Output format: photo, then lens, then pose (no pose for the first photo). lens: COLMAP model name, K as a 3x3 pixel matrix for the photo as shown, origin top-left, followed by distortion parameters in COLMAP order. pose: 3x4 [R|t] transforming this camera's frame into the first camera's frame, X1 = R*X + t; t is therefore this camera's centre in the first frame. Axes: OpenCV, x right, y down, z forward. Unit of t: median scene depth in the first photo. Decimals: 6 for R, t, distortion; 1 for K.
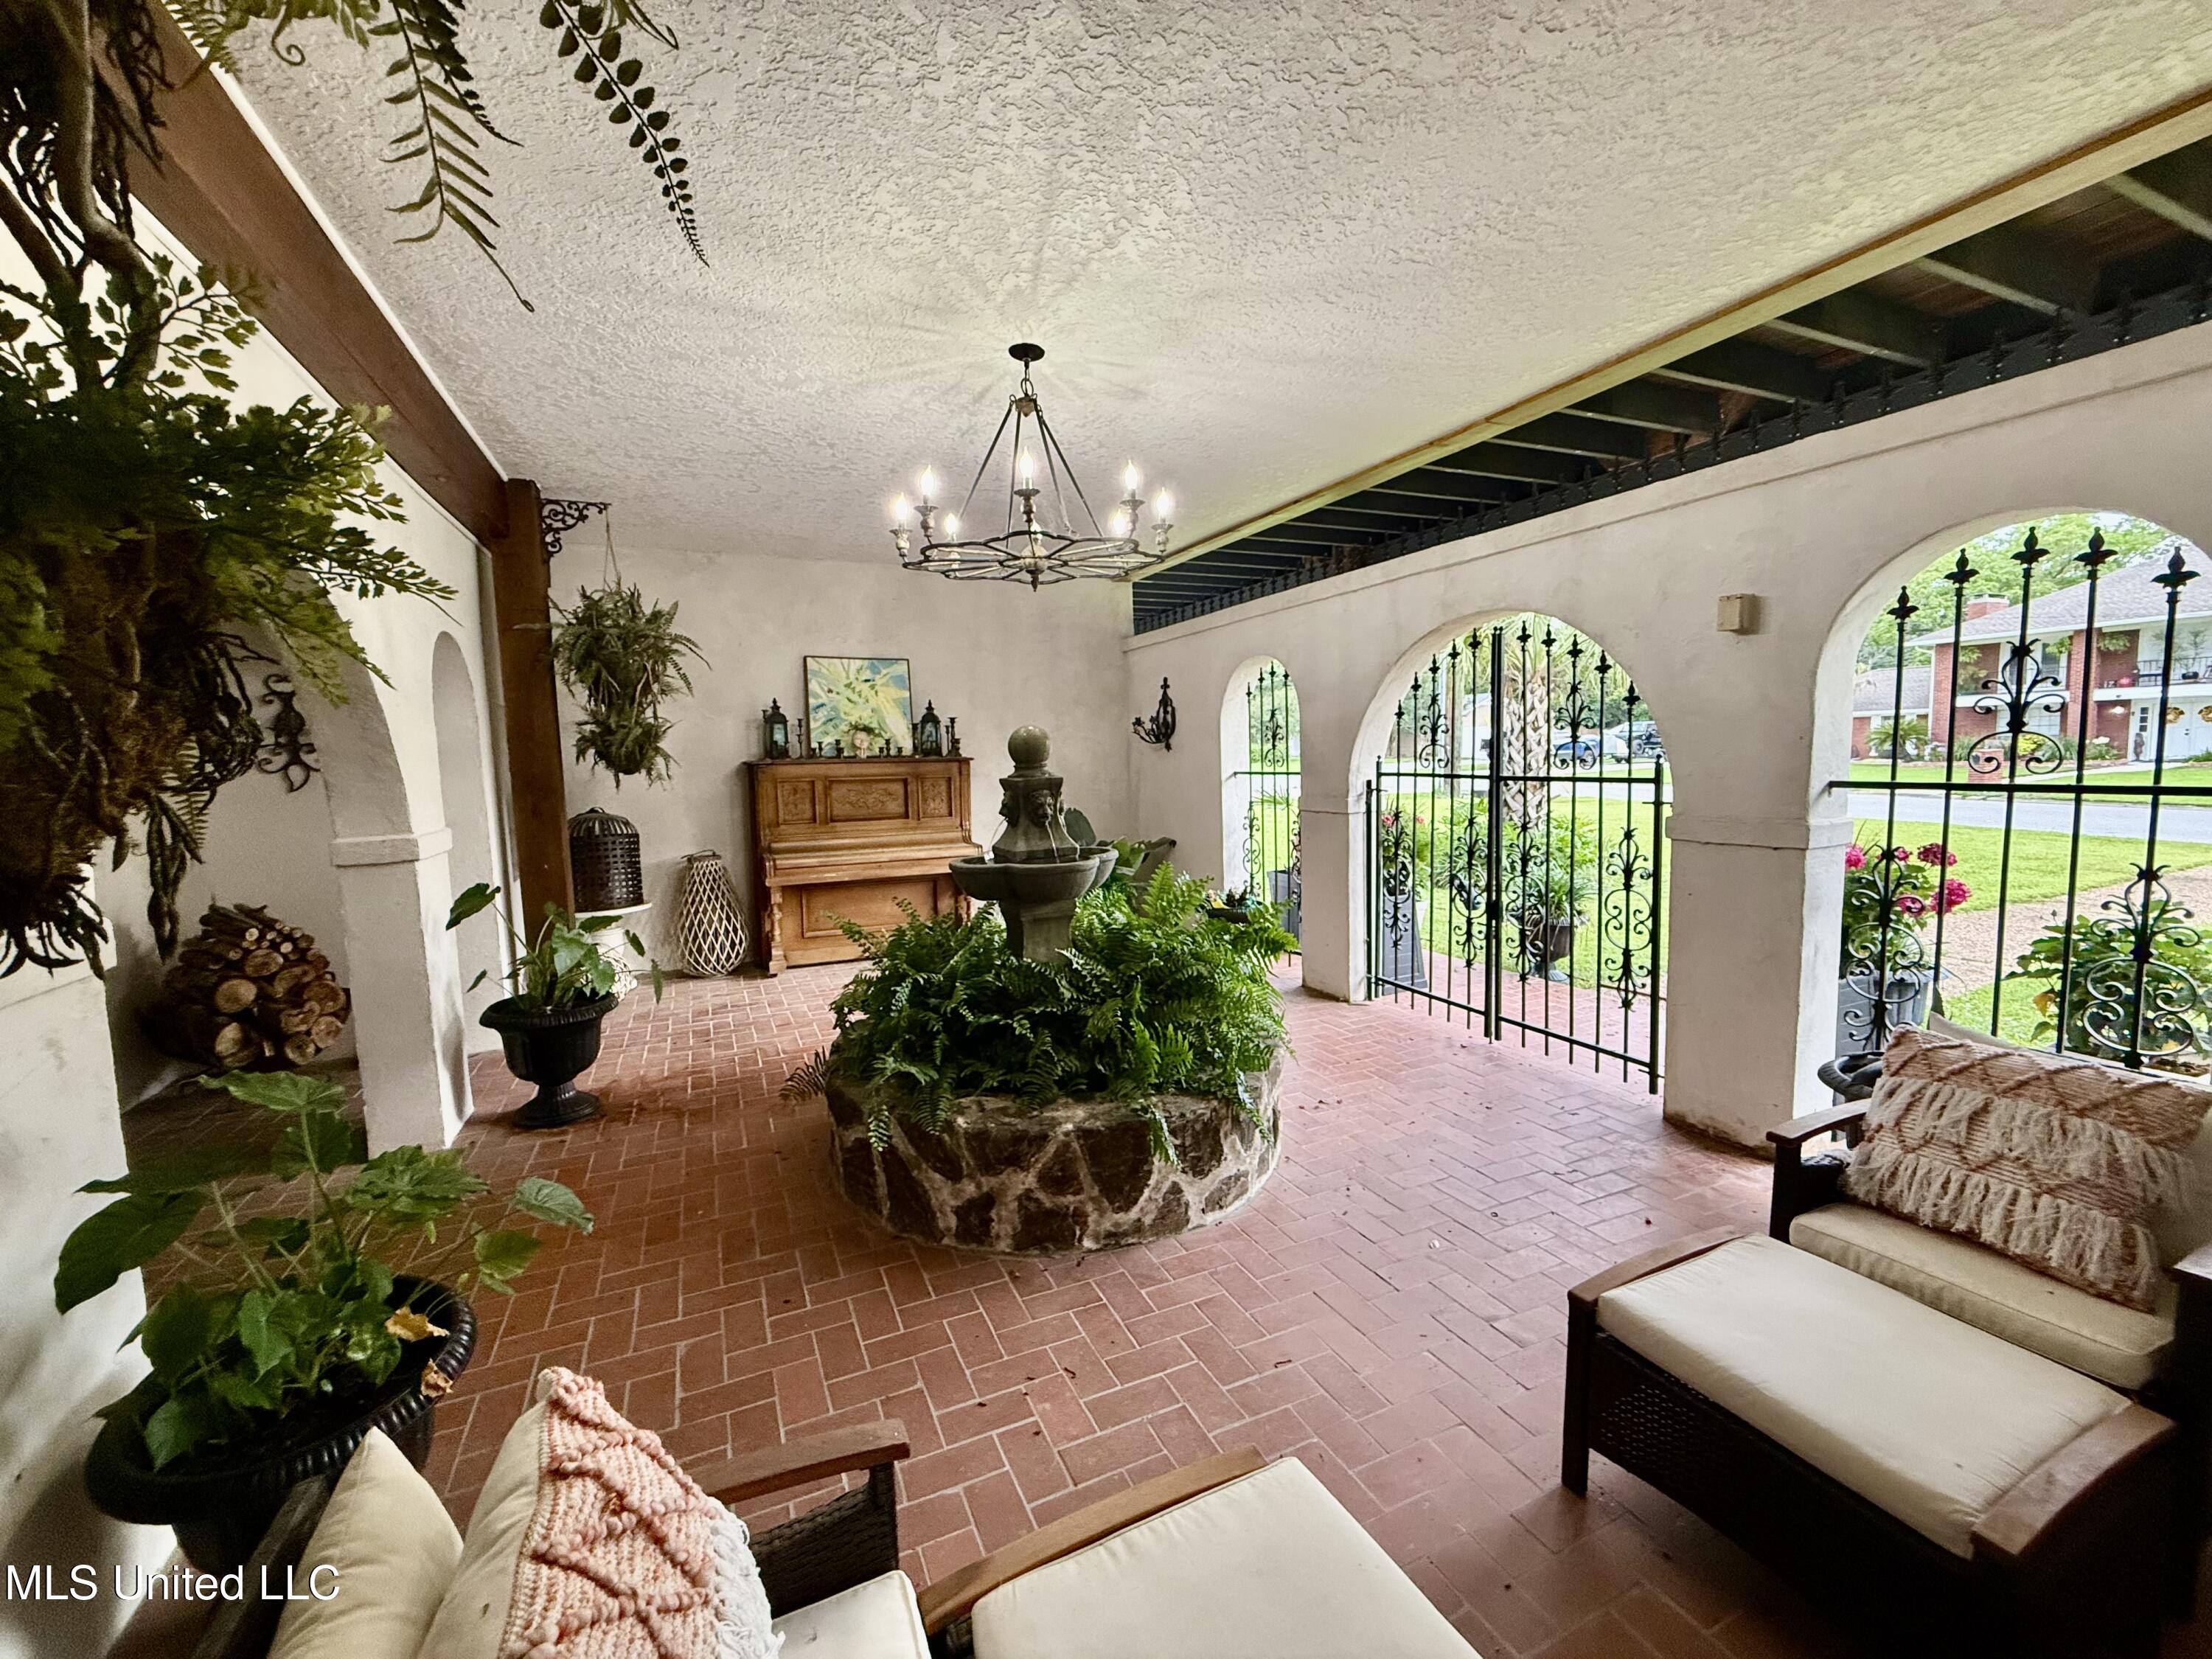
lens RADIAL K [[881.8, 0, 1100.4], [0, 881.8, 839.1], [0, 0, 1]] dist [0.000262, -0.000898]
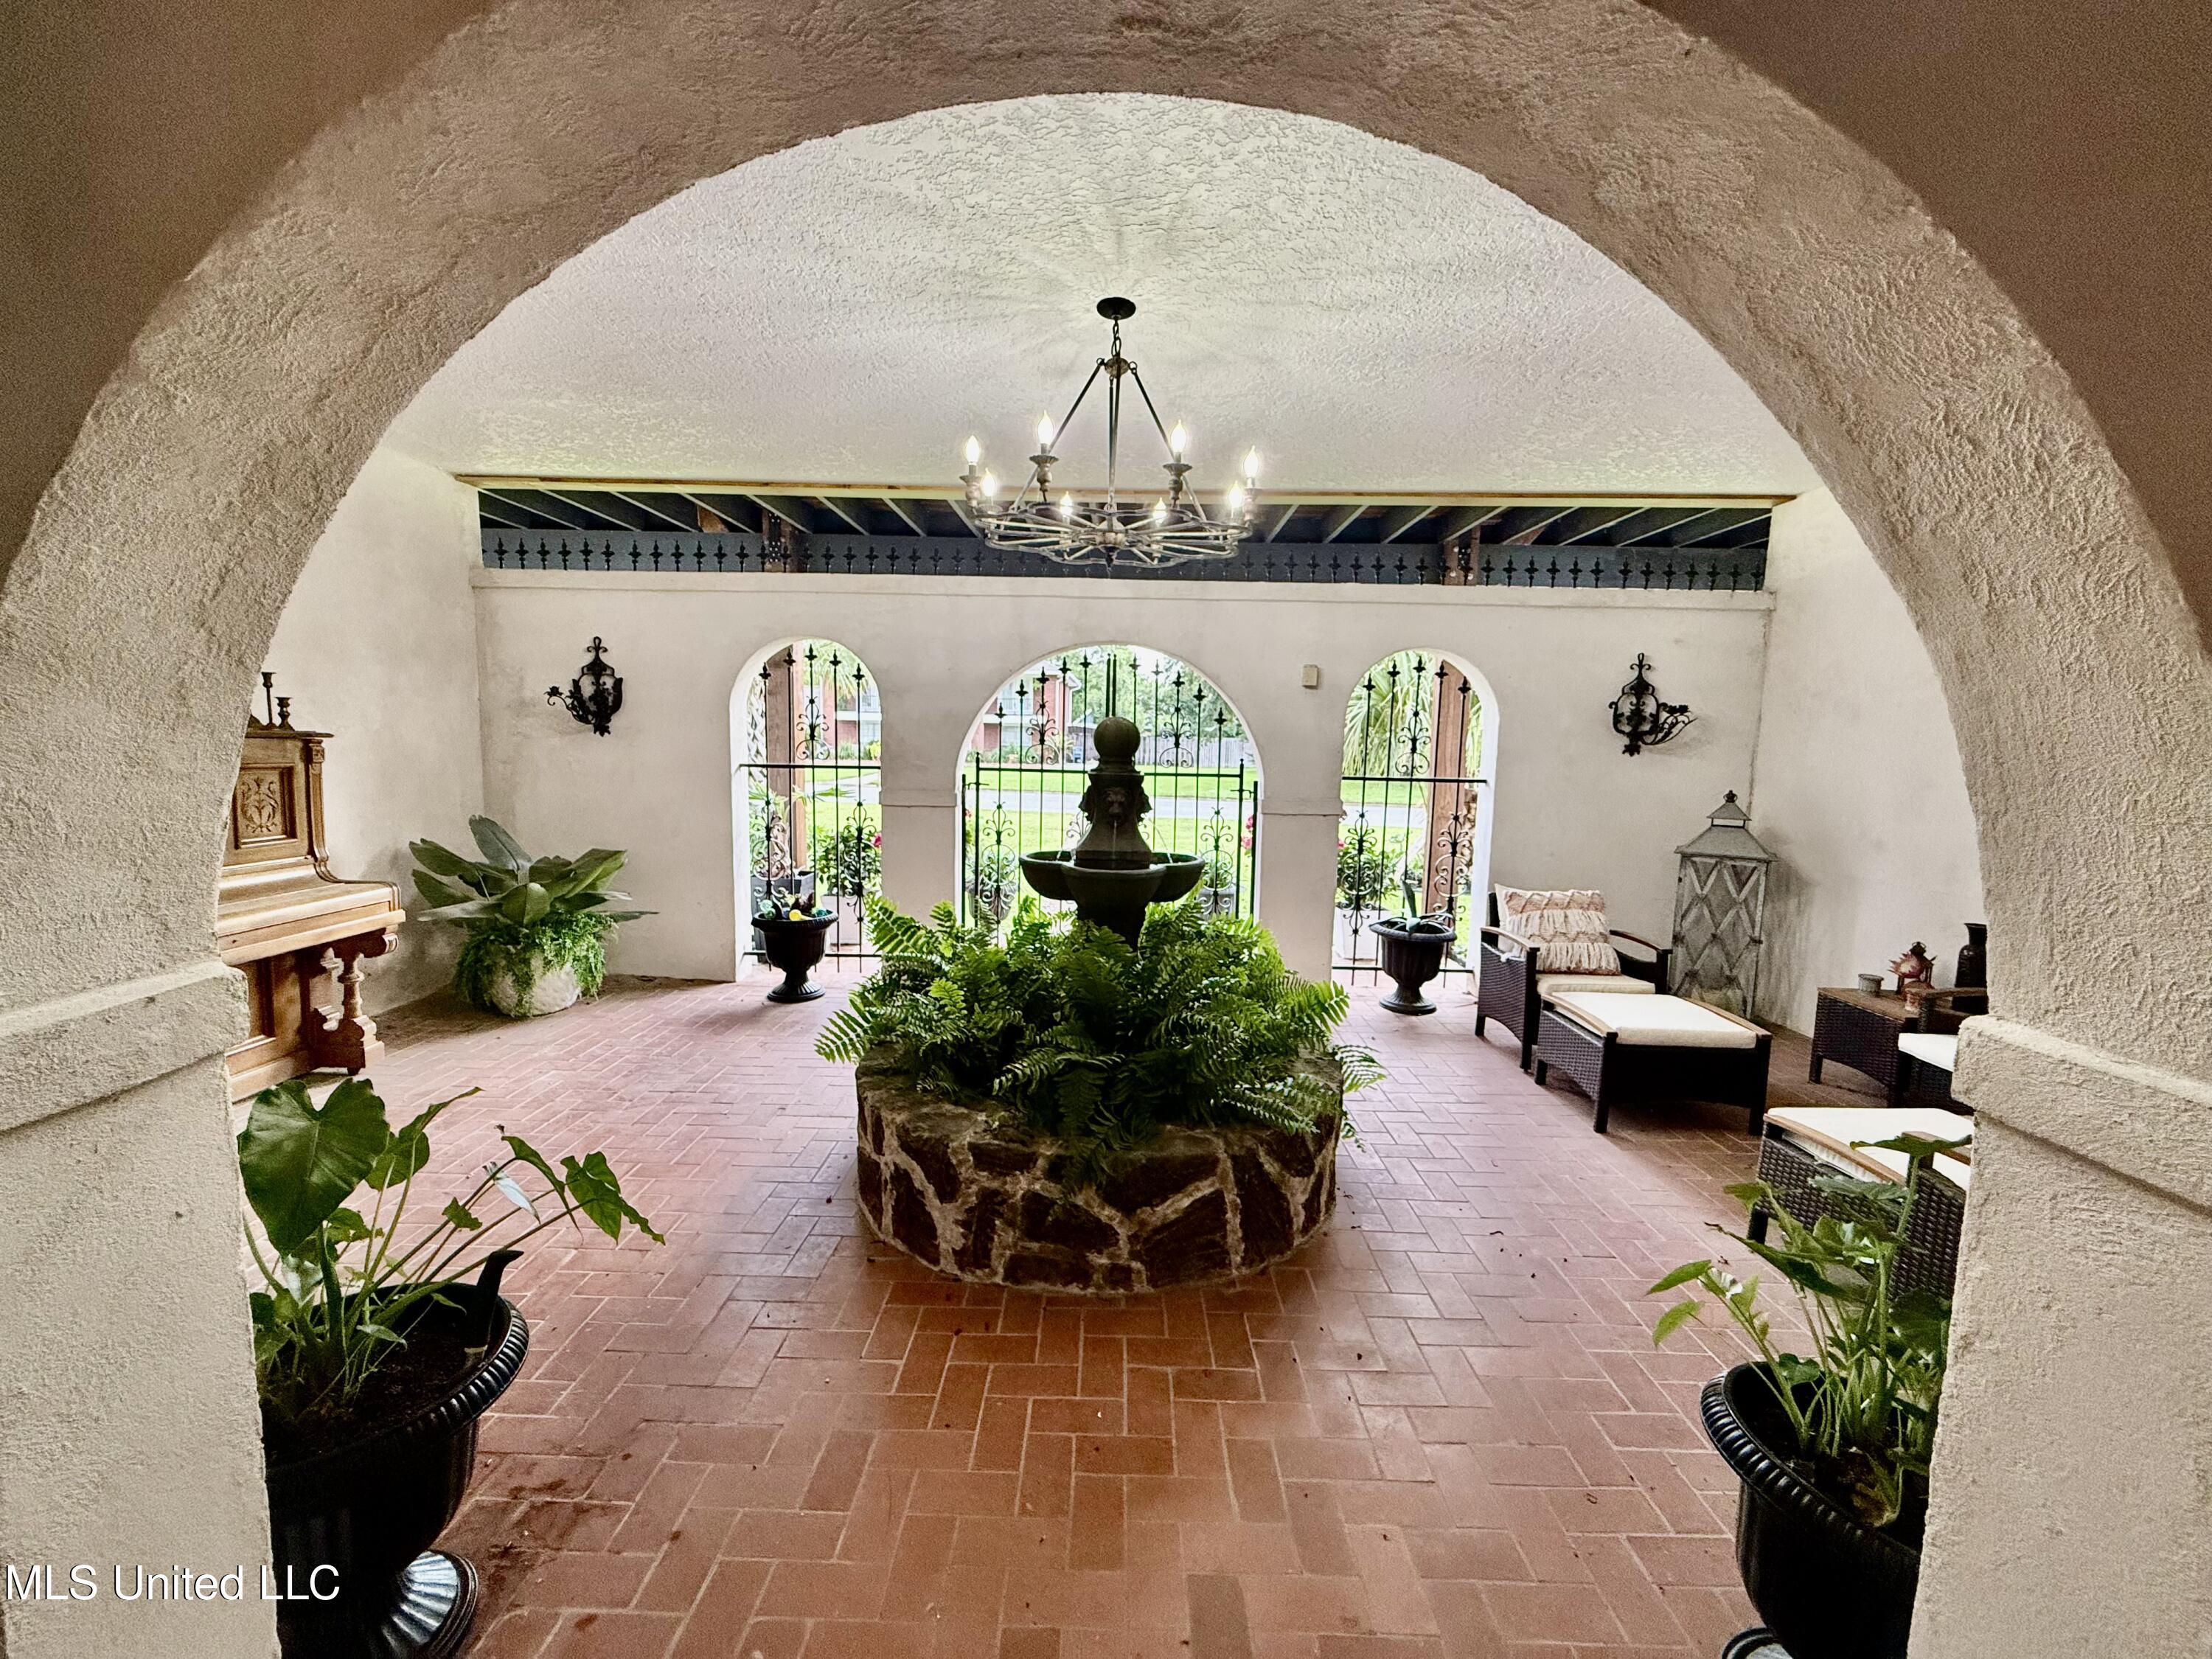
lens RADIAL K [[881.8, 0, 1099.1], [0, 881.8, 833.7], [0, 0, 1]] dist [0.000262, -0.000898]
pose [[0.430313, -0.056240, 0.900926, -0.764409], [0.055492, 0.997818, 0.035784, -0.031585], [-0.900972, 0.034596, 0.432495, 0.512636]]
